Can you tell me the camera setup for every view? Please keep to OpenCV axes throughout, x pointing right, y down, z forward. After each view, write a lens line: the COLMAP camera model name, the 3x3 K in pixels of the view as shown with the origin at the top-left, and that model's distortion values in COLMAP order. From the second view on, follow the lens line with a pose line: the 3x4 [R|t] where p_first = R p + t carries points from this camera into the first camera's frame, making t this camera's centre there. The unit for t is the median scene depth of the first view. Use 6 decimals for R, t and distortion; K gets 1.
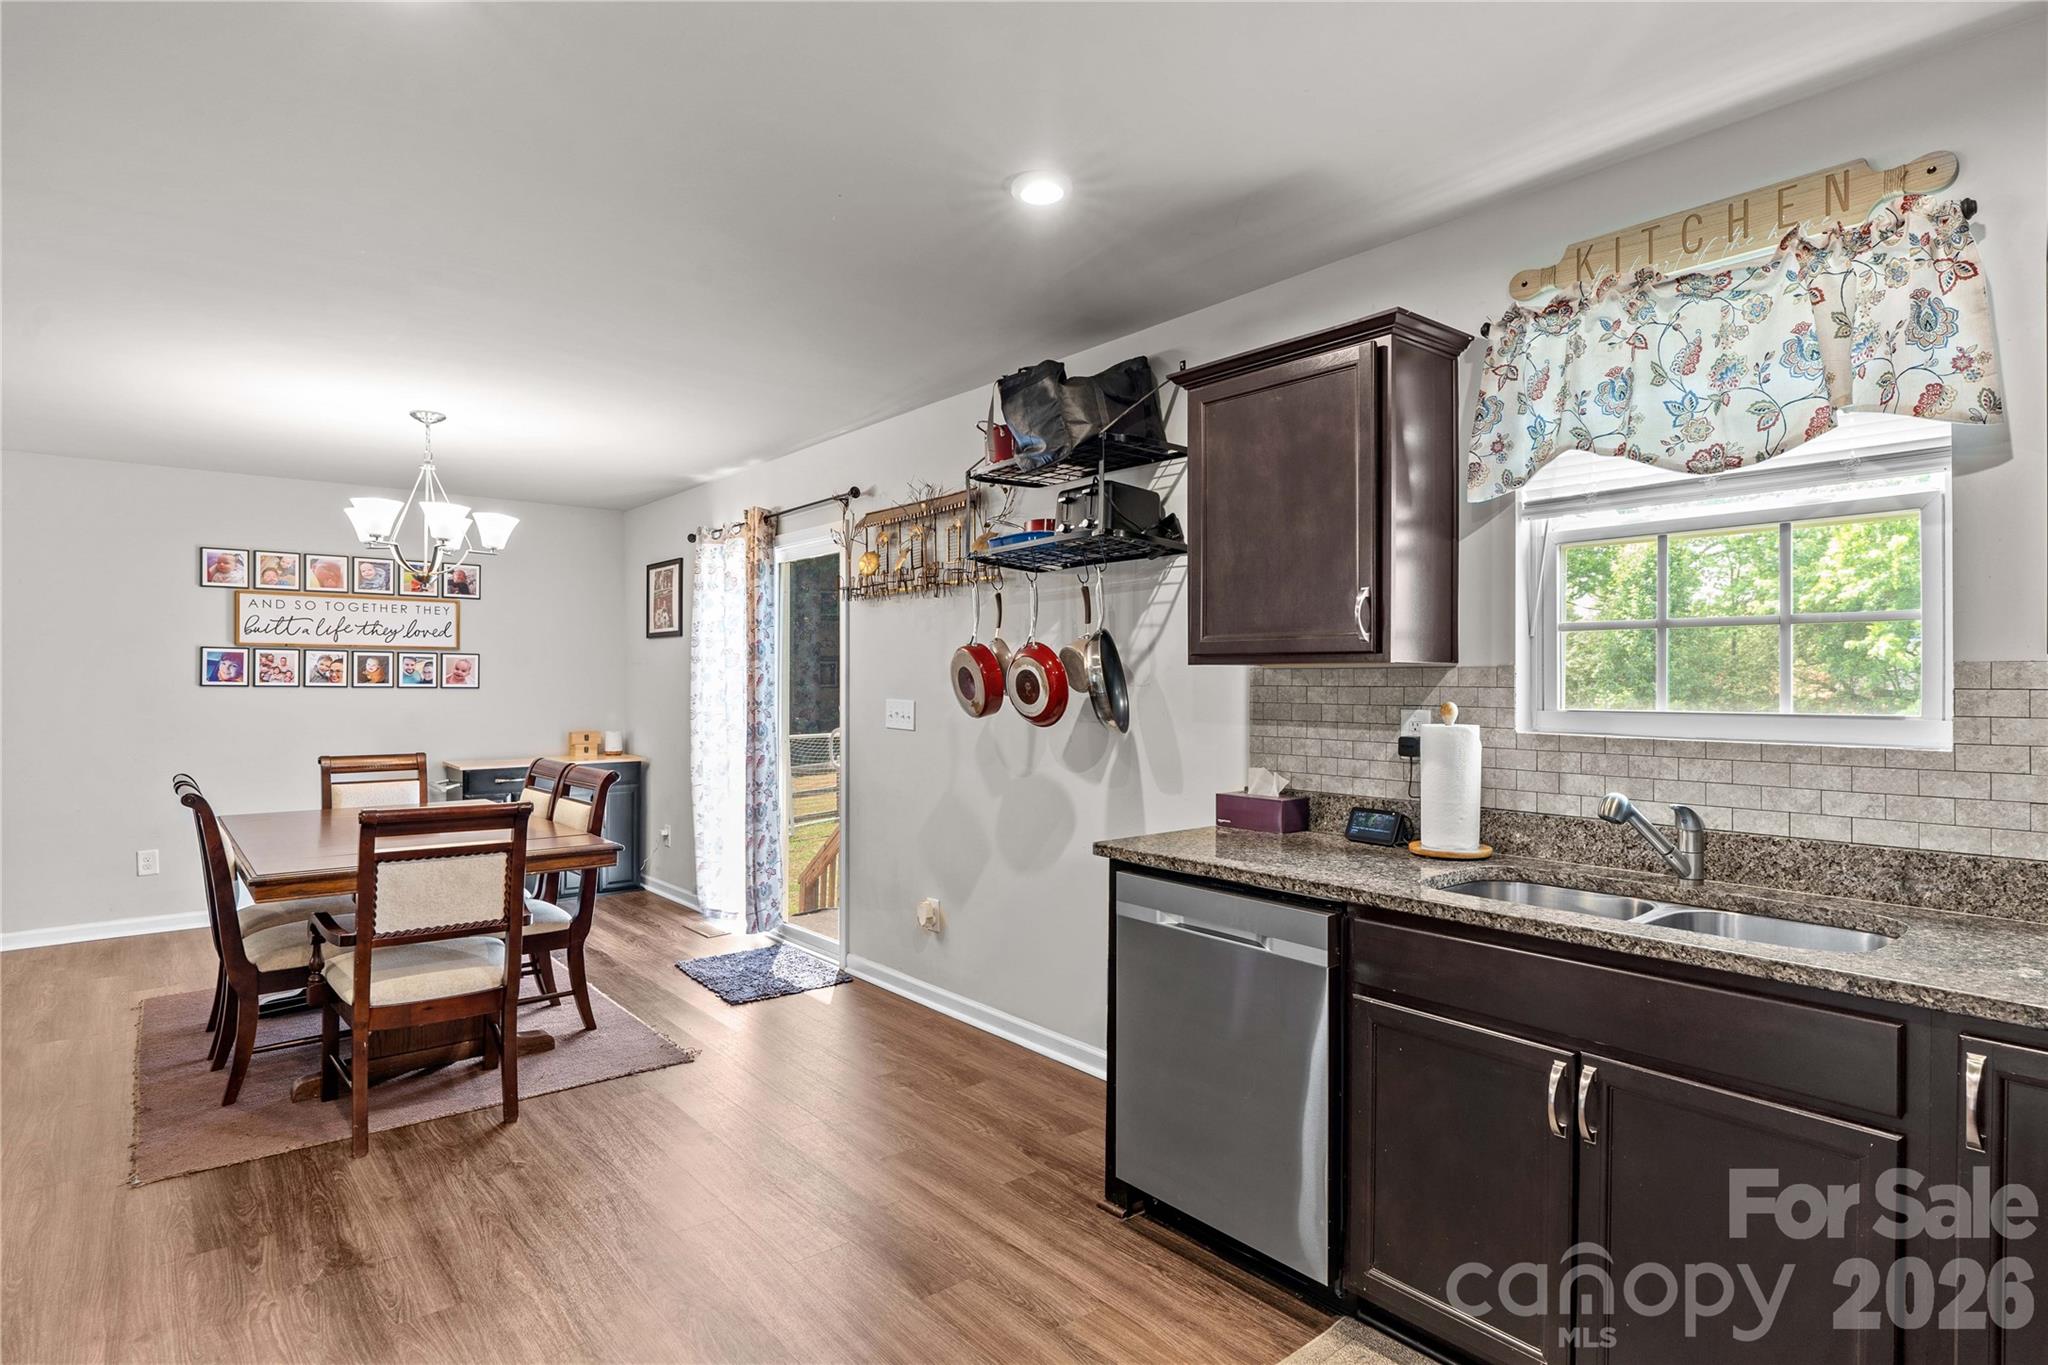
lens RADIAL K [[1069.3, 0, 1017.9], [0, 1069.3, 684.5], [0, 0, 1]] dist [-0.008914, 0.002761]
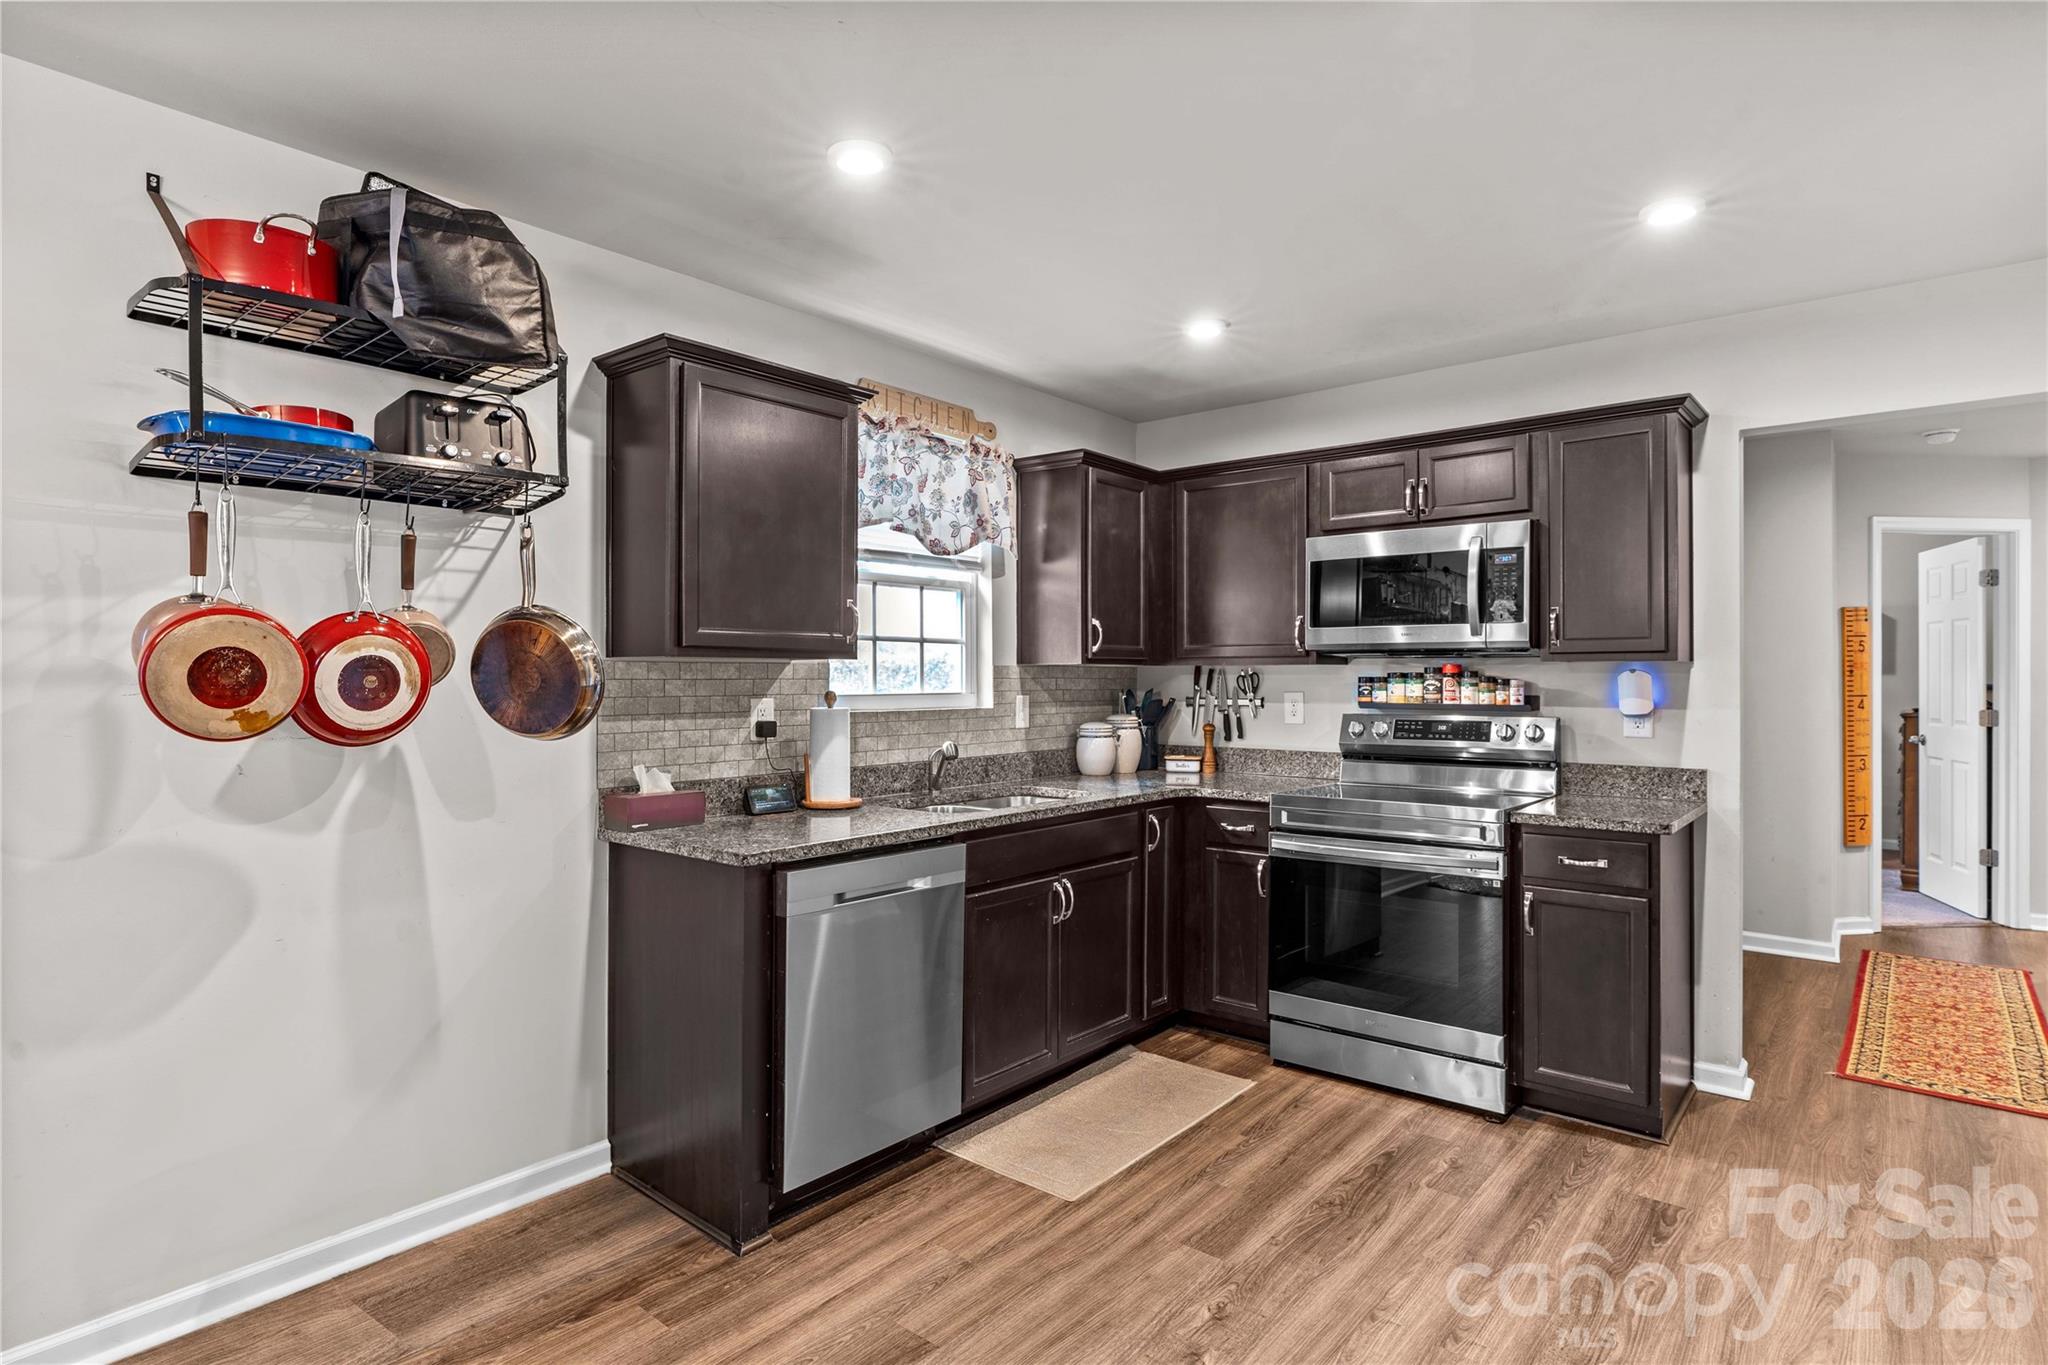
lens RADIAL K [[1069.3, 0, 1030.8], [0, 1069.3, 681.7], [0, 0, 1]] dist [-0.008914, 0.002761]
pose [[-0.198816, -0.005899, 0.980019, -0.615384], [0.002282, 0.999976, 0.006482, -0.001562], [-0.980034, 0.003526, -0.198798, 0.676208]]
